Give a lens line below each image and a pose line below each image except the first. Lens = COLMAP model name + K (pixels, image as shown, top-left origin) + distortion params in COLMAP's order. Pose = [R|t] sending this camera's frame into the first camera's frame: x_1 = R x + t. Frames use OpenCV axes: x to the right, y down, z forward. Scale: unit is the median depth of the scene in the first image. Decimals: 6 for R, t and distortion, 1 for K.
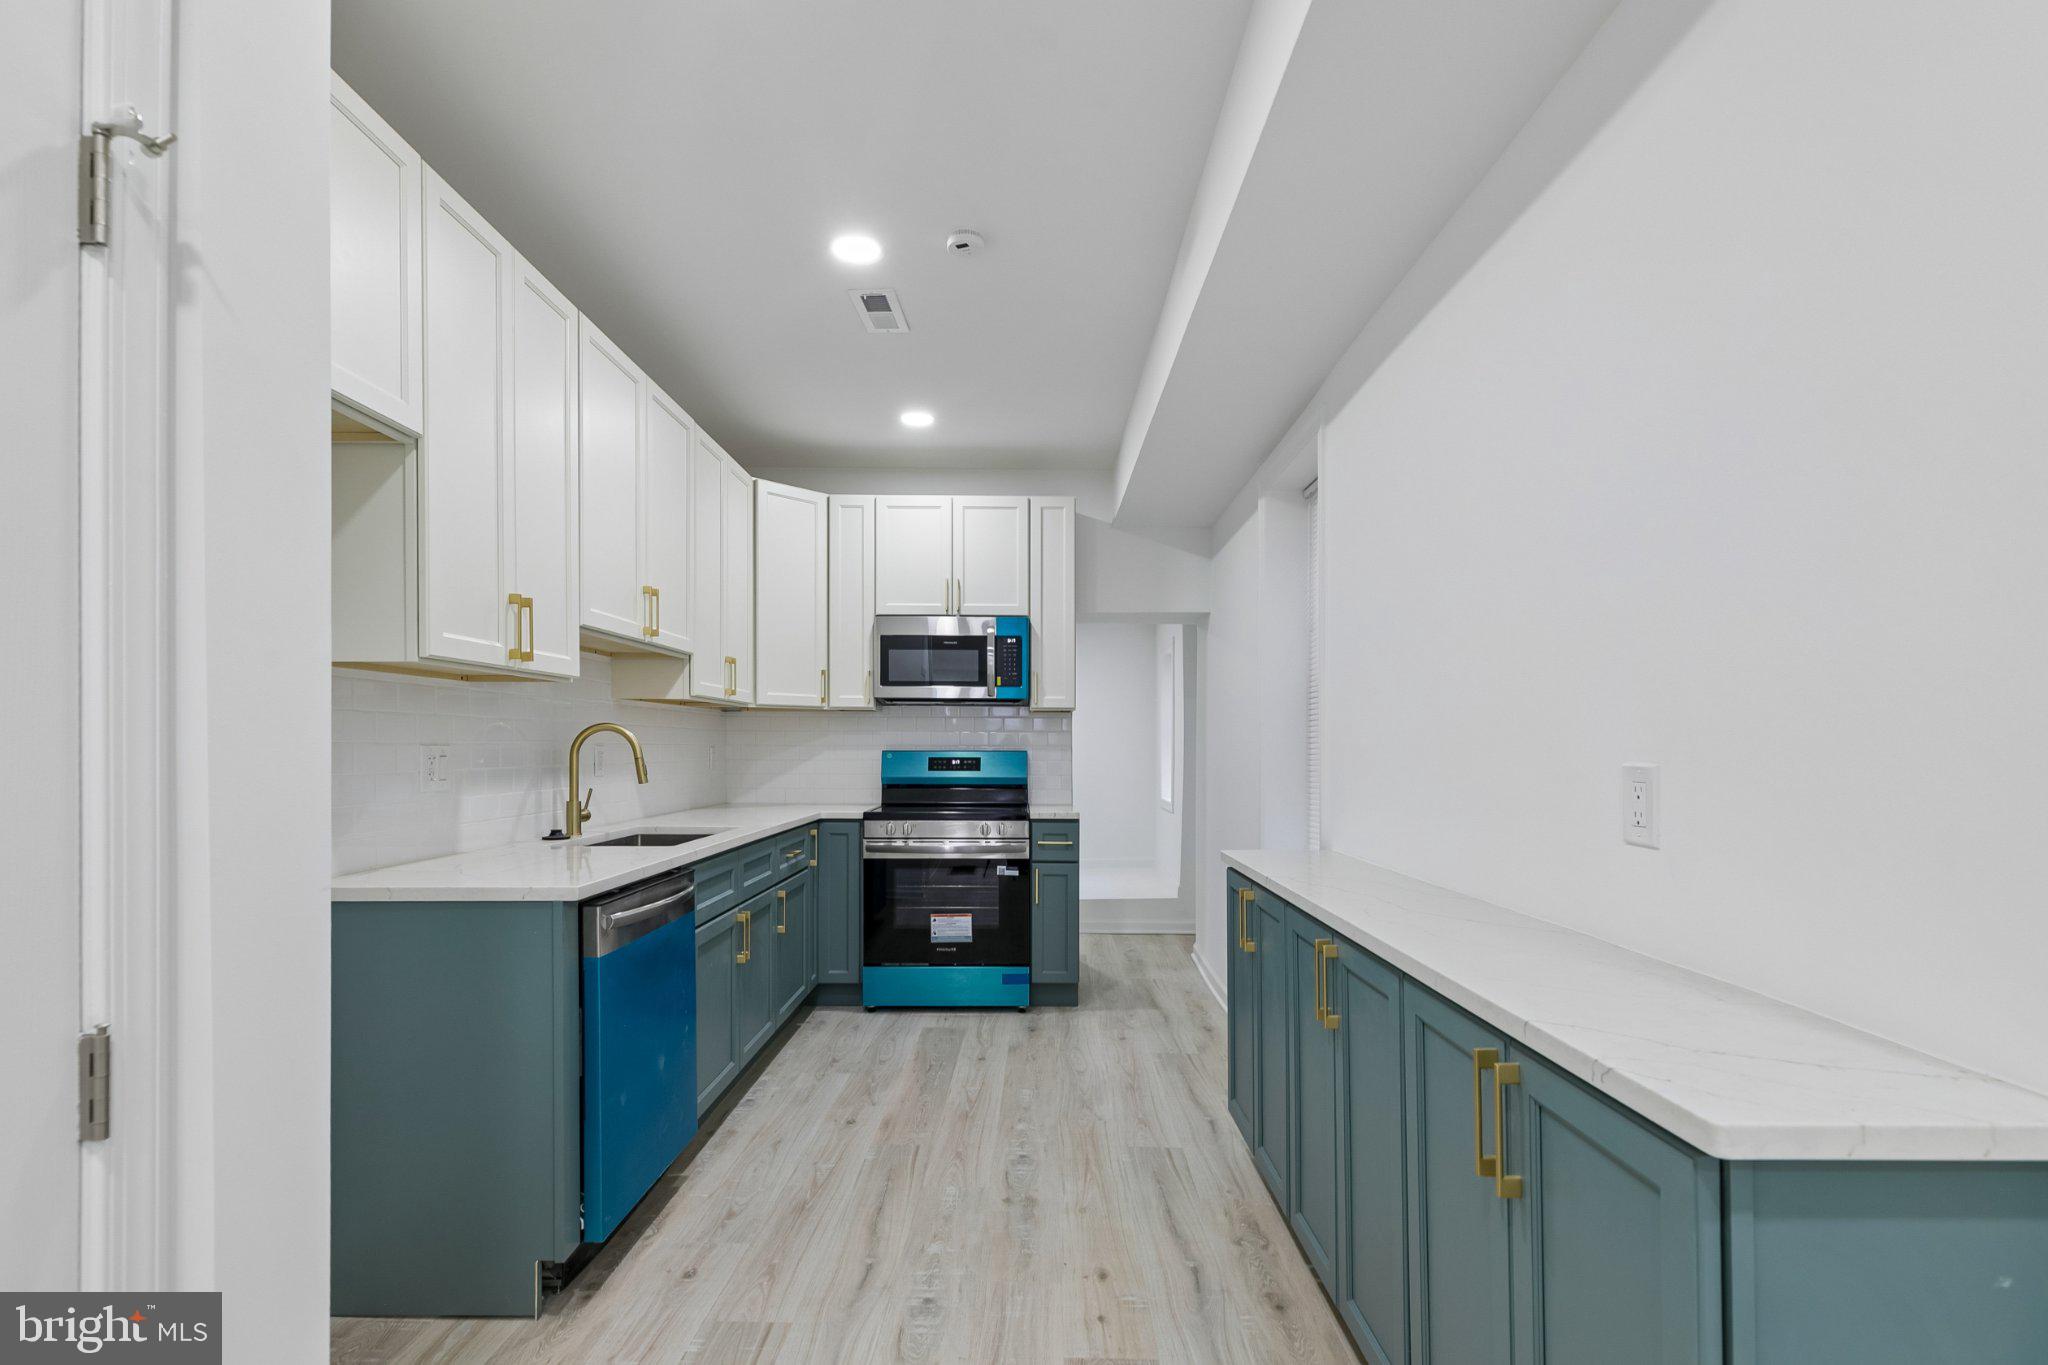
lens RADIAL K [[943.1, 0, 1025.5], [0, 943.1, 748.7], [0, 0, 1]] dist [0.002827, -0.000137]
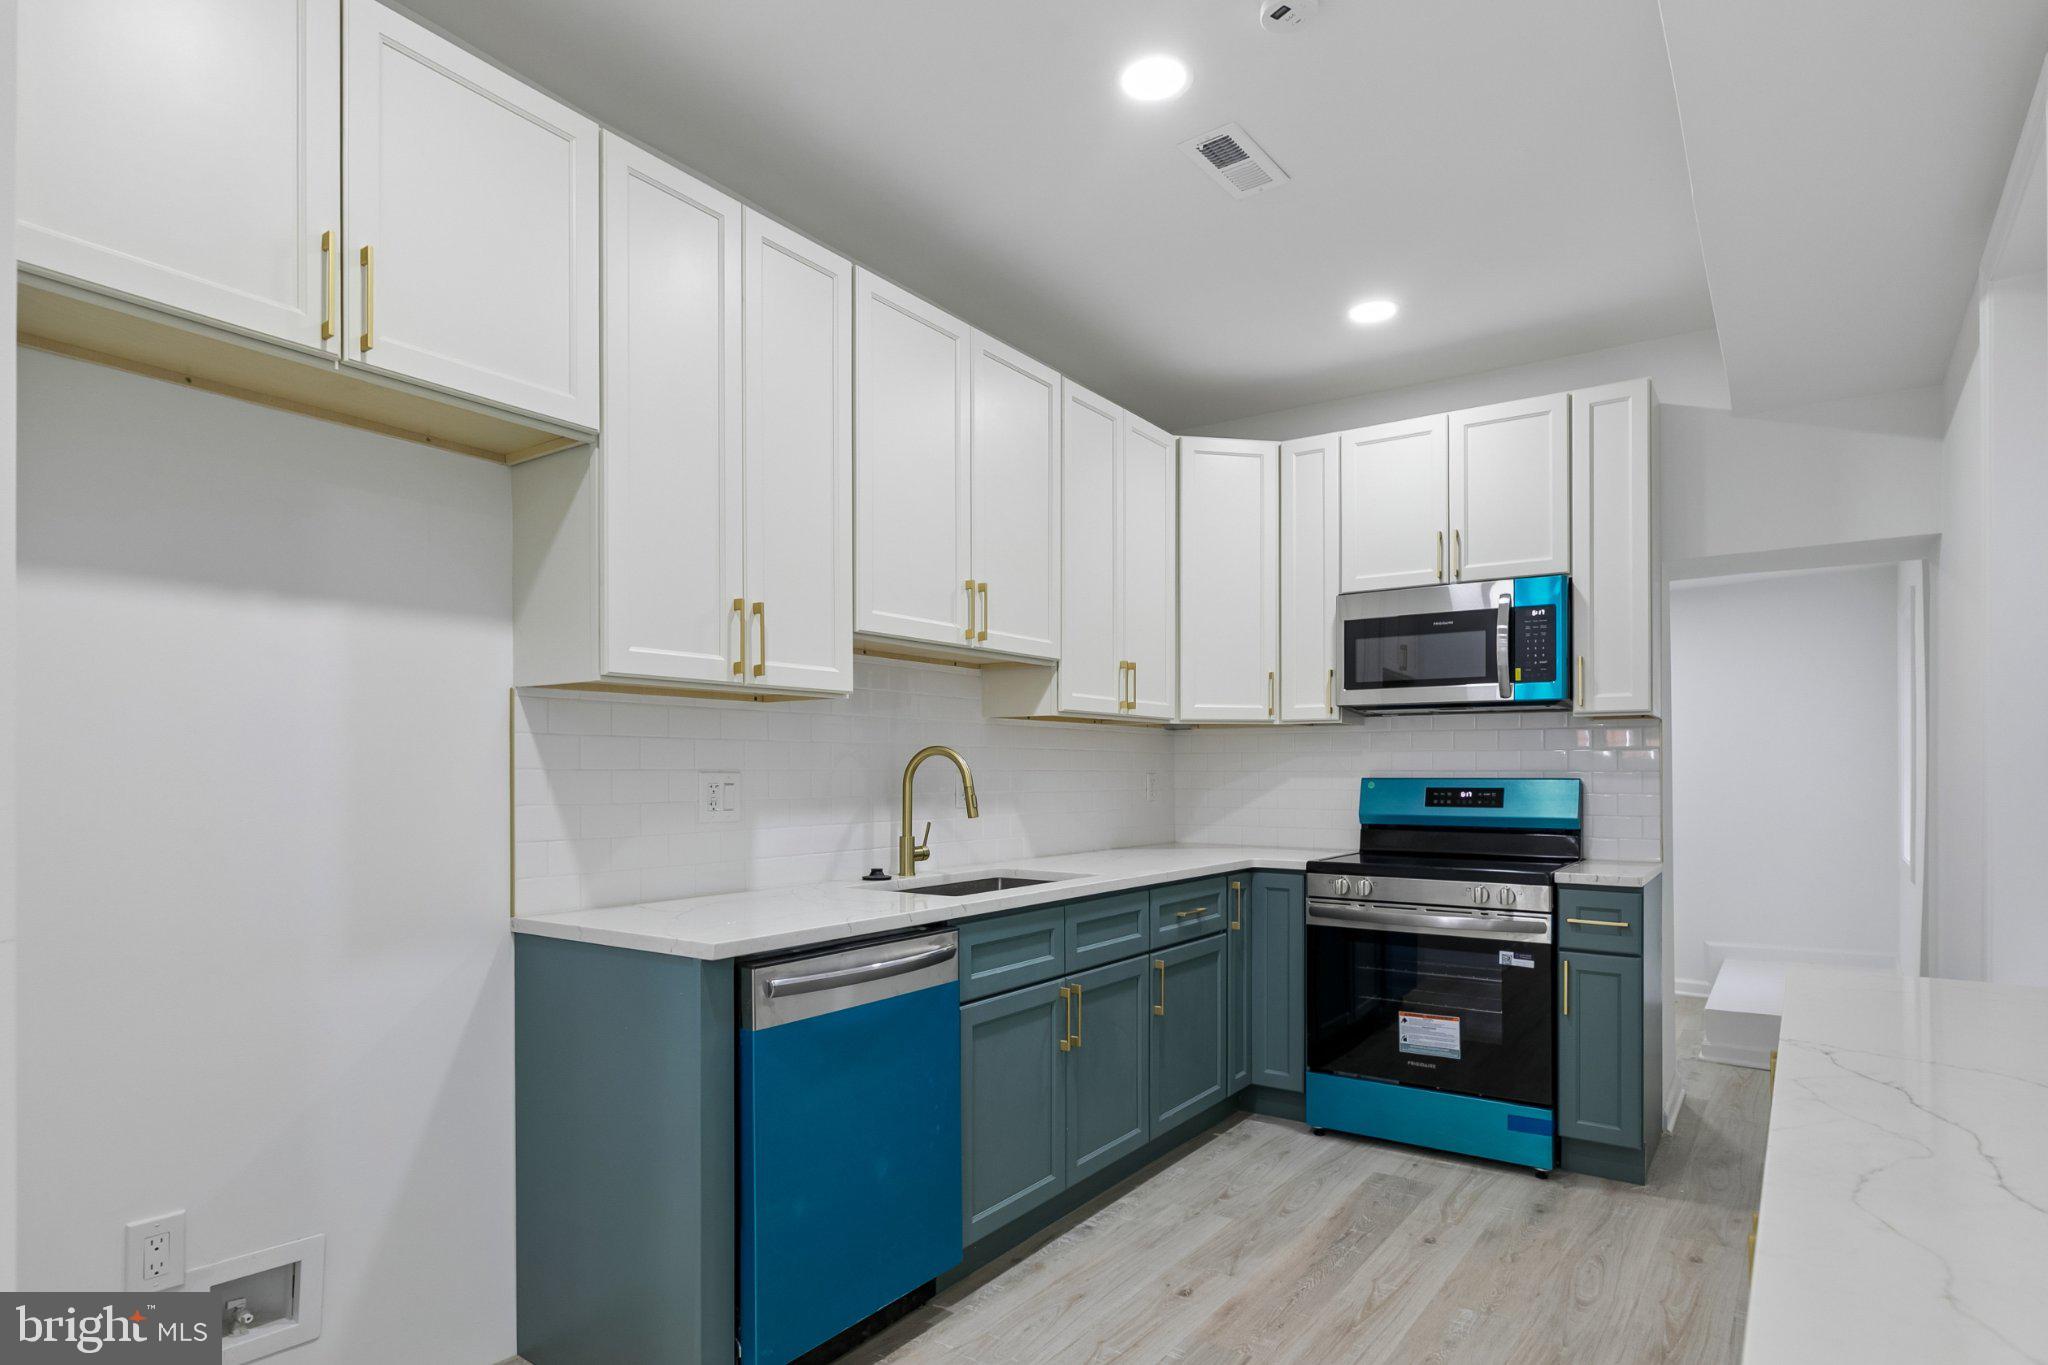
lens RADIAL K [[1097.2, 0, 1034.5], [0, 1097.2, 771.8], [0, 0, 1]] dist [0.001819, 0.000478]
pose [[0.823850, -0.002784, -0.566801, 0.139461], [0.000803, 0.999993, -0.003744, 0.000043], [0.566807, 0.002629, 0.823846, 0.171205]]
